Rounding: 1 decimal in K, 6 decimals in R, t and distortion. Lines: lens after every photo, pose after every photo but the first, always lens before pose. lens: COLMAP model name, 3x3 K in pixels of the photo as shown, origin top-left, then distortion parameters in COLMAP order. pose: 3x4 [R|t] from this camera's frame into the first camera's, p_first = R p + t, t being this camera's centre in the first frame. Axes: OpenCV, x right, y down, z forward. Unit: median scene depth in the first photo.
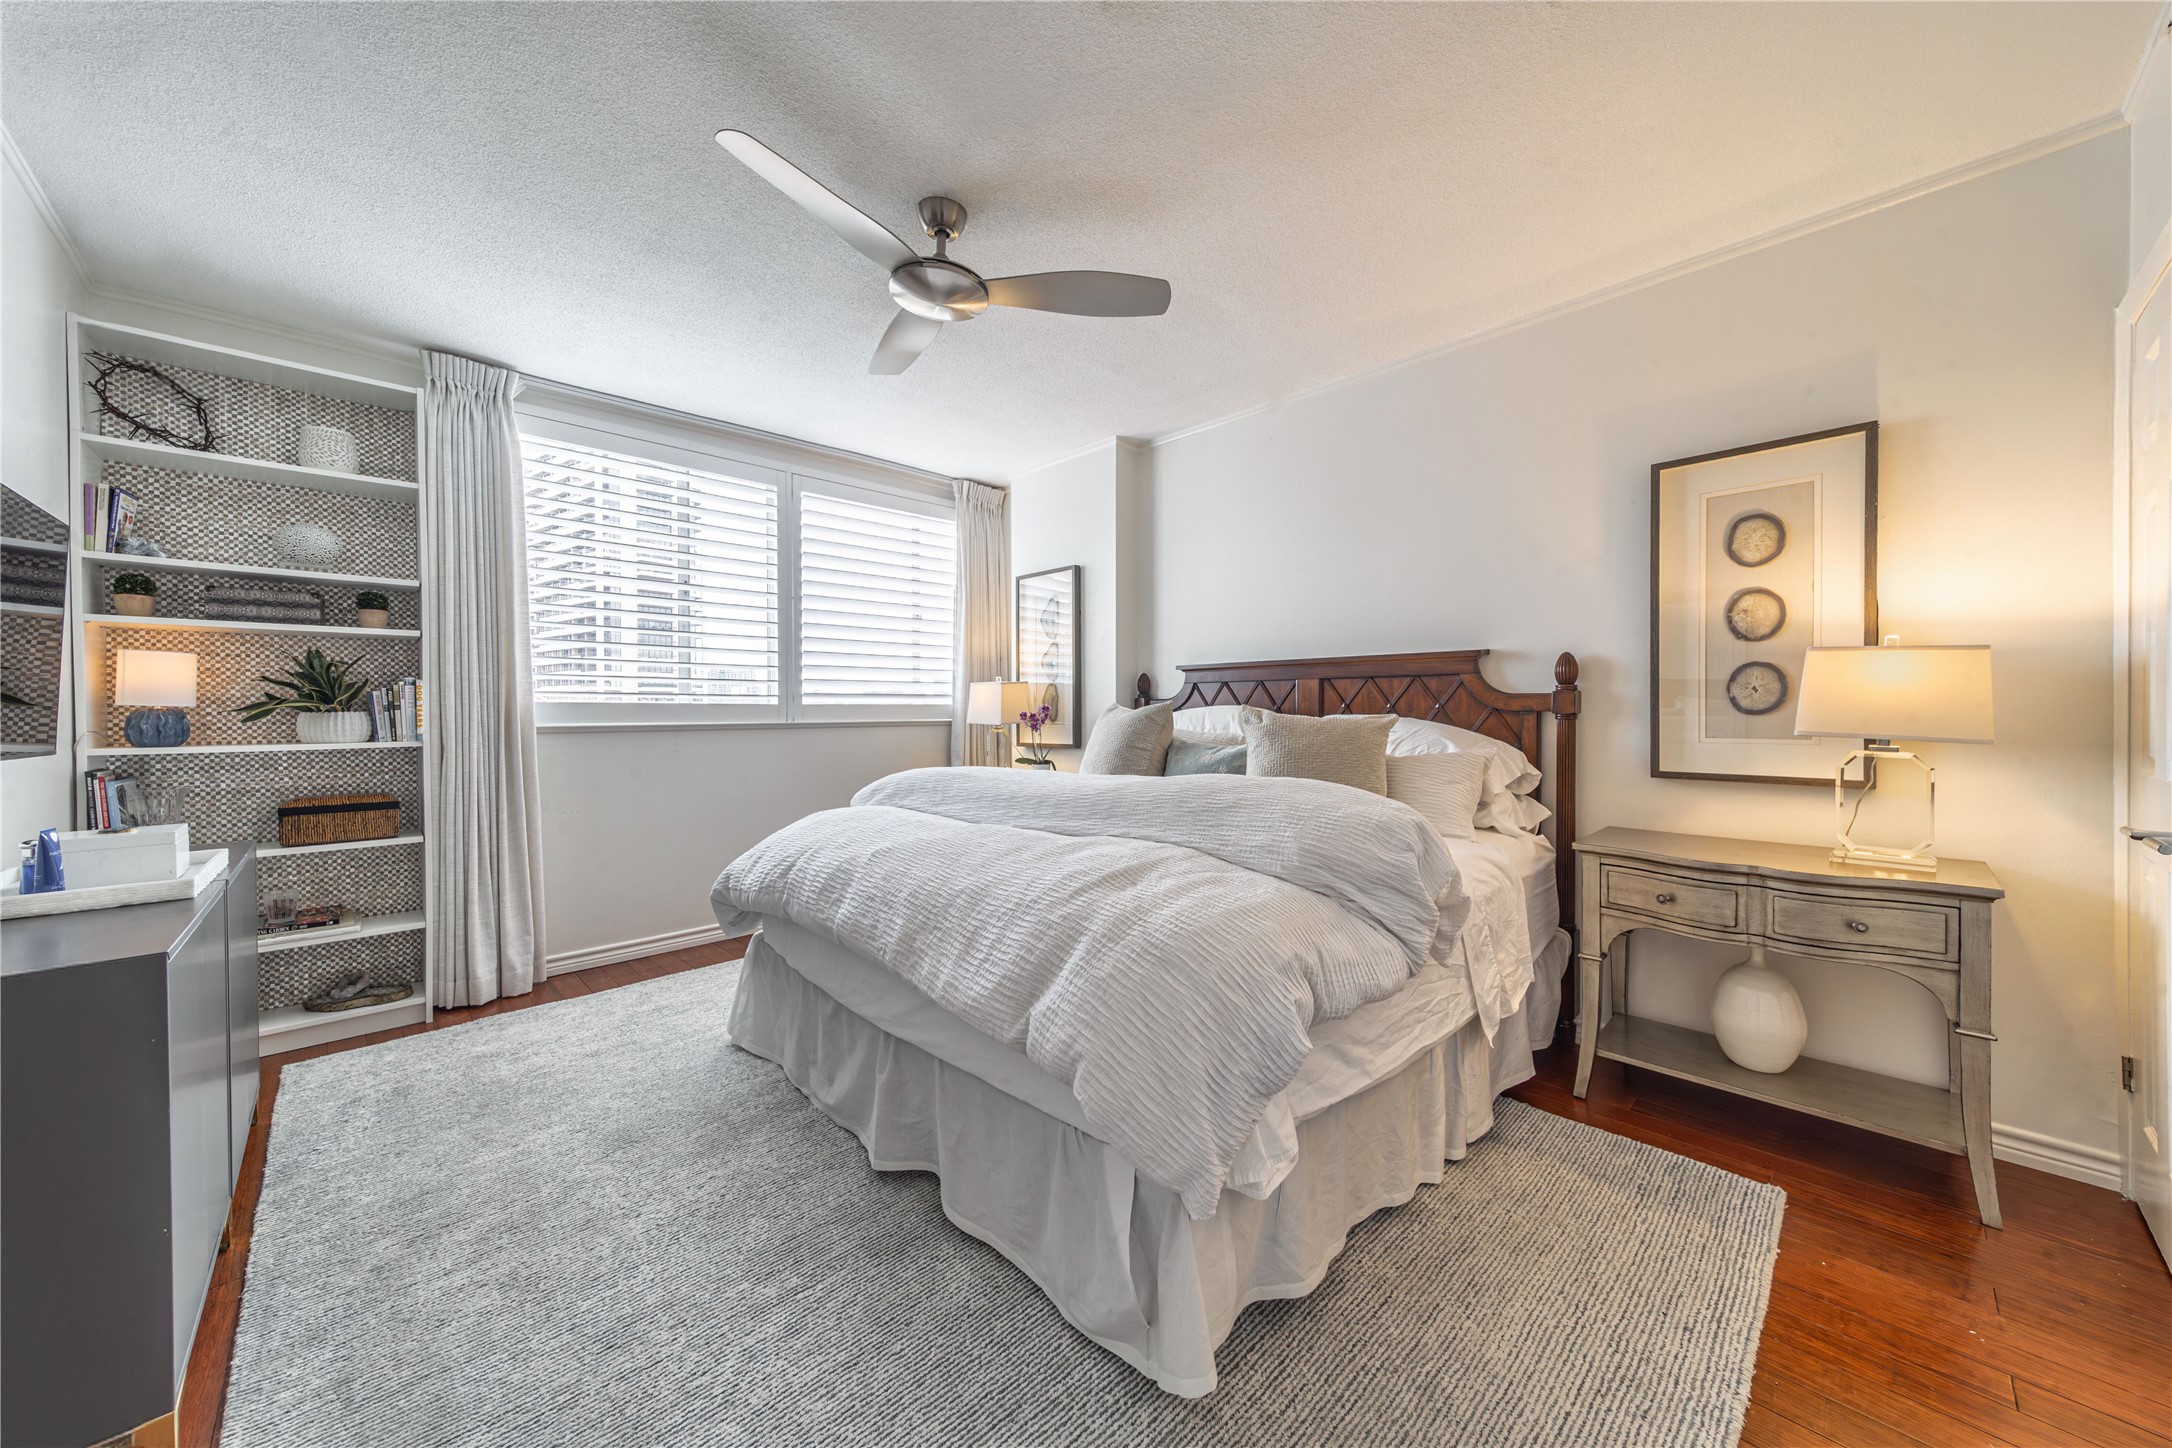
lens RADIAL K [[742.7, 0, 1081.1], [0, 742.7, 723.4], [0, 0, 1]] dist [0.008586, -0.000410]
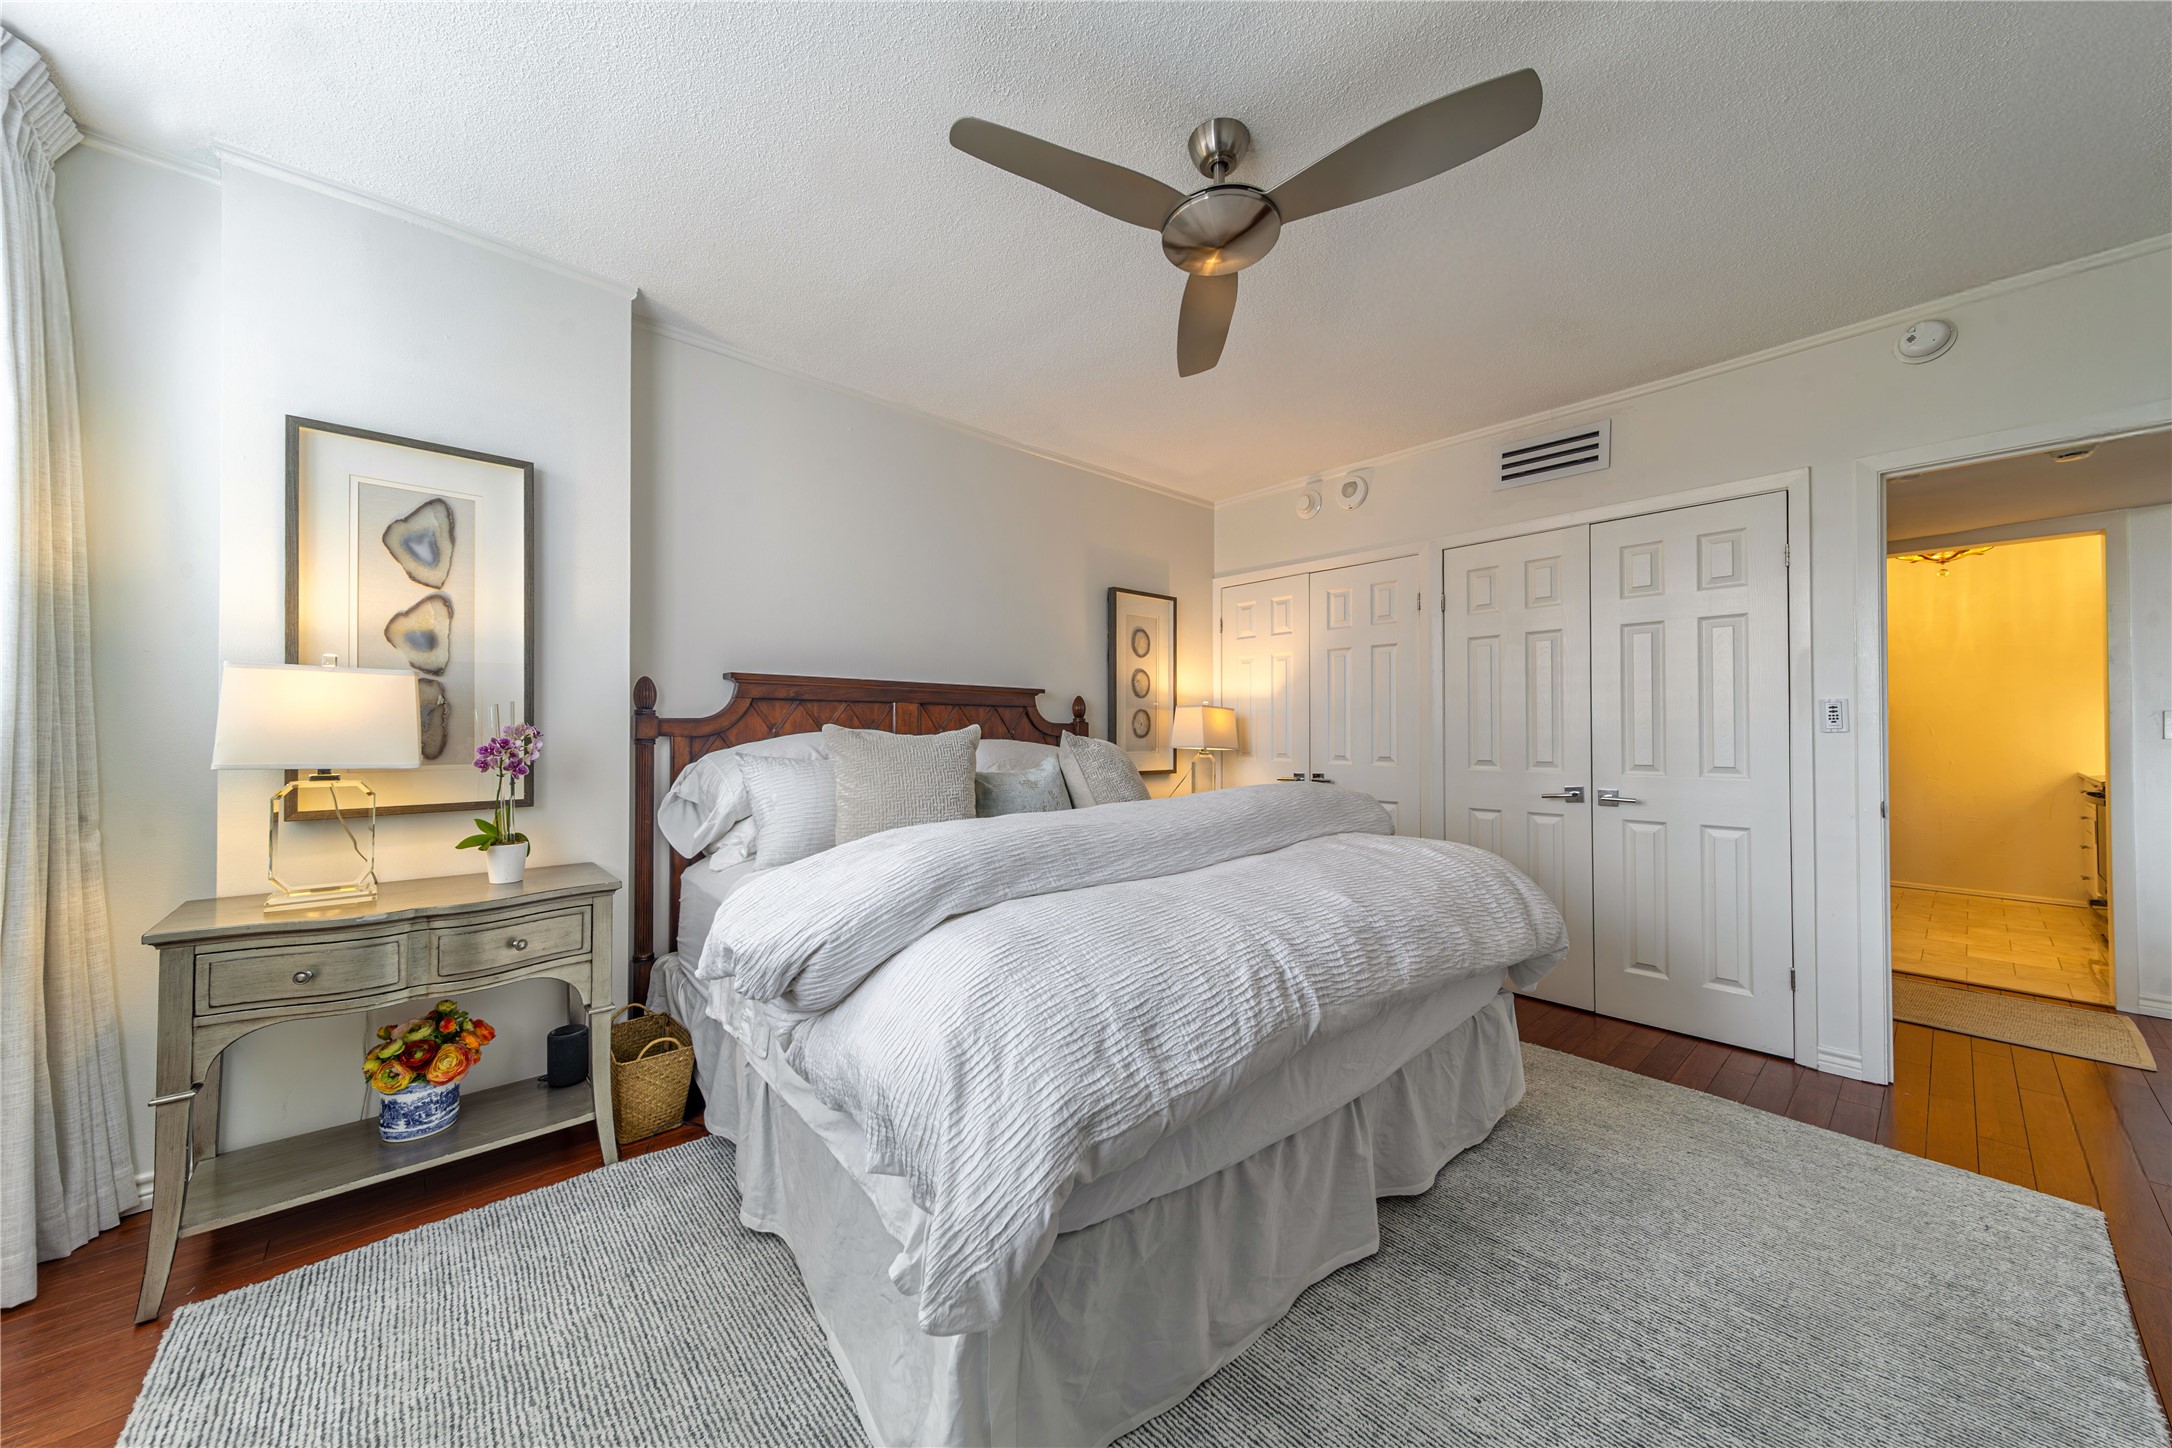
lens RADIAL K [[767.8, 0, 1087.3], [0, 767.8, 714.0], [0, 0, 1]] dist [0.011559, -0.002729]
pose [[0.019110, 0.036729, 0.999143, -0.949857], [0.029861, 0.998858, -0.037289, -0.003516], [-0.999371, 0.030548, 0.017992, 1.061875]]
